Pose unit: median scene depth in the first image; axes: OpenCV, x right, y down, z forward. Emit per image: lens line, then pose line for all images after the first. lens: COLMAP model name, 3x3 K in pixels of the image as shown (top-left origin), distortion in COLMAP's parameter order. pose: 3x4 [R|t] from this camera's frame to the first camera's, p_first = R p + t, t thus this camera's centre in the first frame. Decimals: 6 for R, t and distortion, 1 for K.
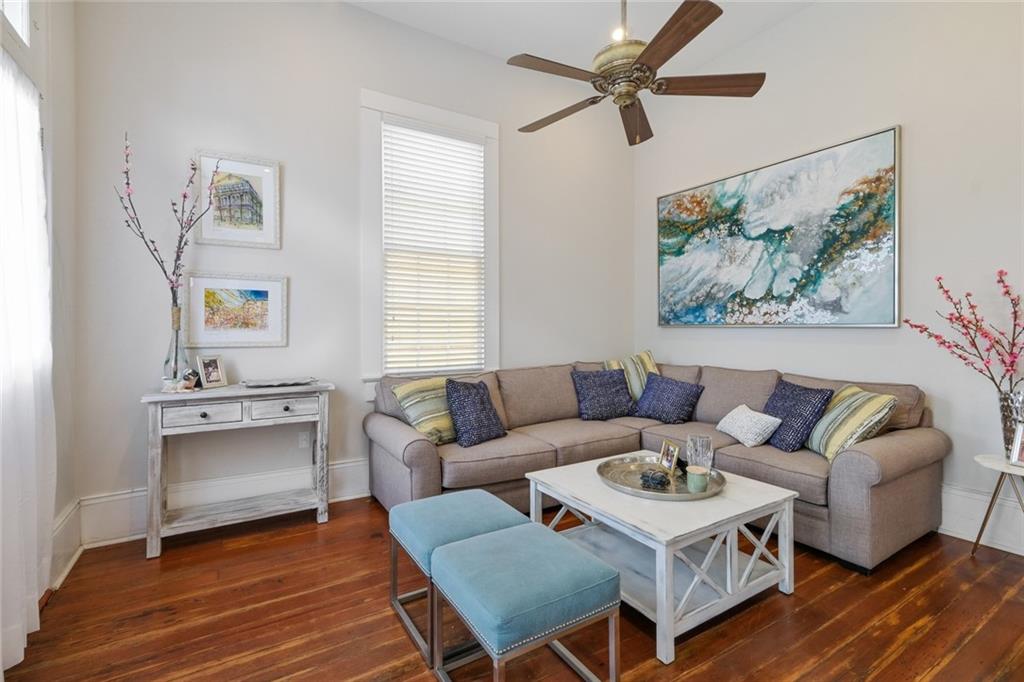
lens RADIAL K [[469.7, 0, 512.5], [0, 469.7, 335.4], [0, 0, 1]] dist [-0.004008, 0.001153]
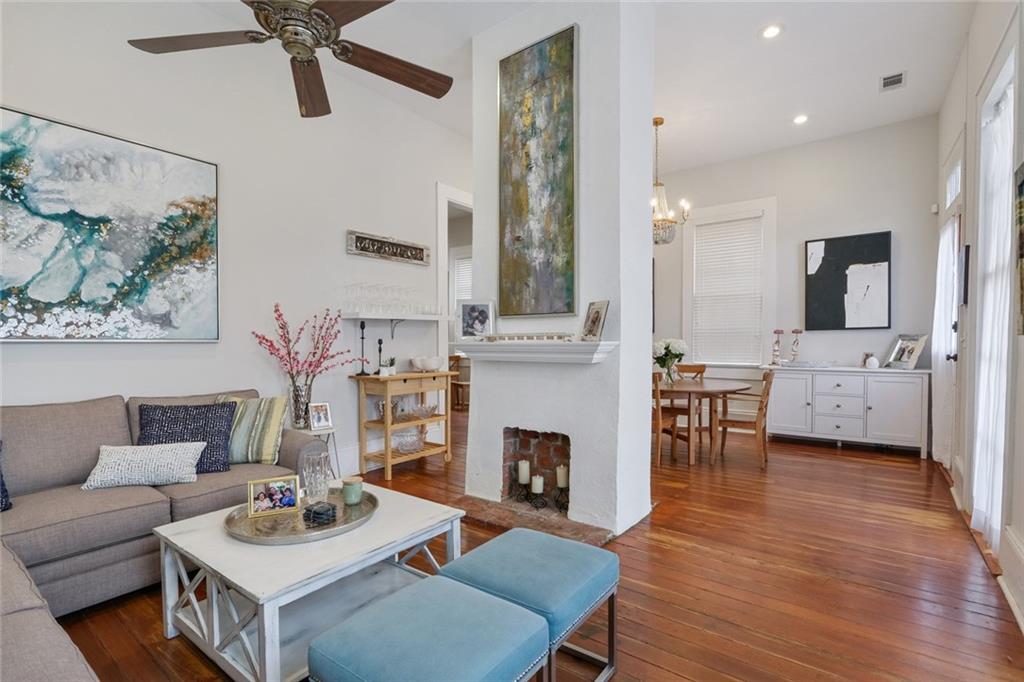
lens RADIAL K [[469.7, 0, 525.9], [0, 469.7, 351.3], [0, 0, 1]] dist [-0.004008, 0.001153]
pose [[-0.385058, -0.017604, 0.922725, -0.444563], [0.016055, 0.999539, 0.025769, -0.011404], [-0.922753, 0.024736, -0.384598, 0.657267]]
